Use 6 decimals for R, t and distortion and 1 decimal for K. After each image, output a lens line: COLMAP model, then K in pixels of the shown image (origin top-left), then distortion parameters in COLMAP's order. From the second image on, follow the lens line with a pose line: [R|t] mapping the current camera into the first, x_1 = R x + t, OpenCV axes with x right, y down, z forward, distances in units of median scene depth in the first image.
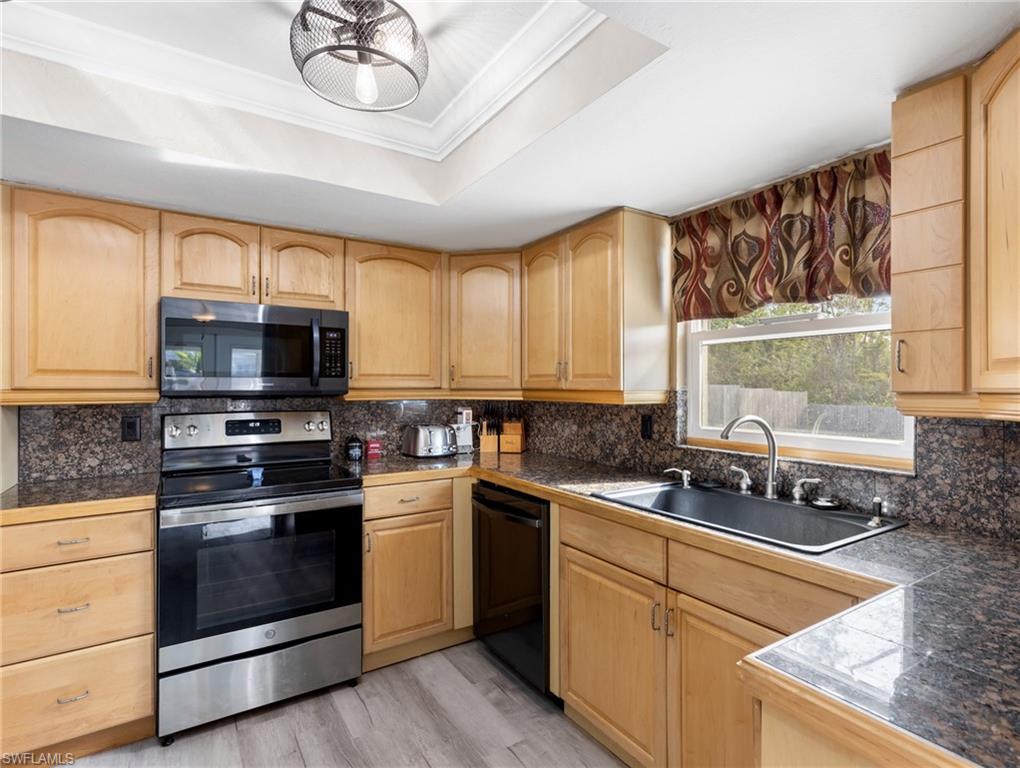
lens RADIAL K [[519.7, 0, 514.3], [0, 519.7, 384.7], [0, 0, 1]] dist [0.007443, -0.000808]
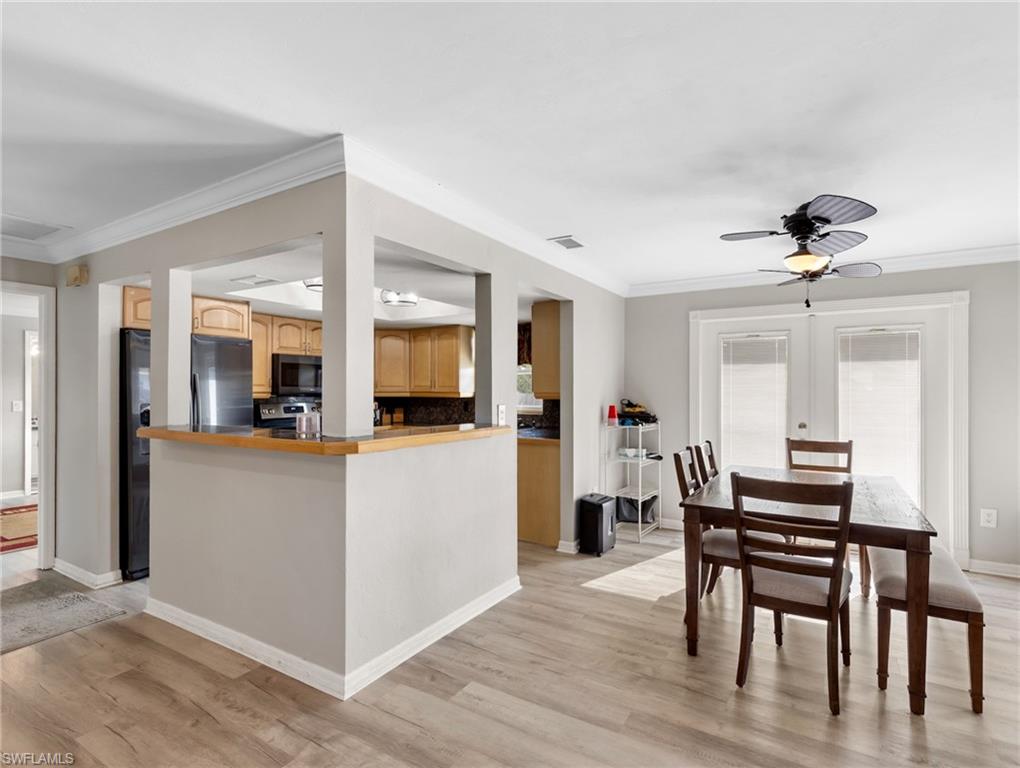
lens RADIAL K [[521.4, 0, 516.5], [0, 521.4, 390.0], [0, 0, 1]] dist [0.006992, -0.000997]
pose [[0.900620, -0.001367, 0.434605, -0.680925], [0.000378, 0.999997, 0.002363, -0.006050], [-0.434607, -0.001964, 0.900618, -1.523172]]
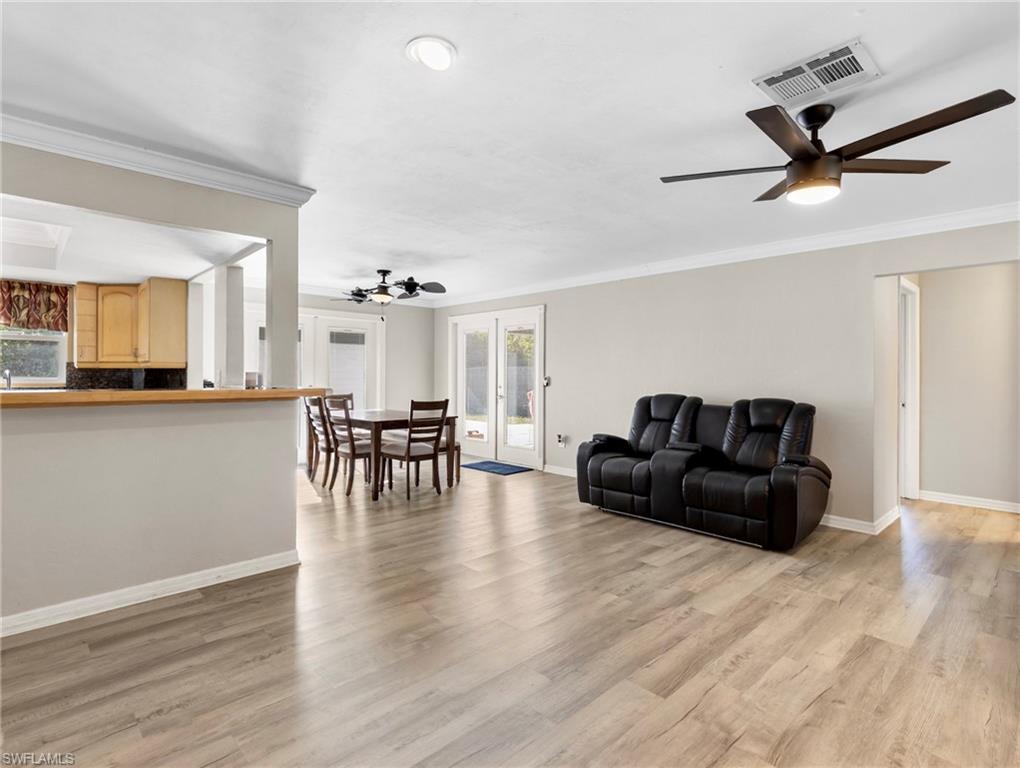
lens RADIAL K [[524.8, 0, 511.5], [0, 524.8, 372.5], [0, 0, 1]] dist [0.006164, -0.000086]
pose [[-0.184343, 0.000039, 0.982862, -2.104059], [-0.010550, 0.999942, -0.002019, 0.040663], [-0.982805, -0.010741, -0.184332, -0.805765]]
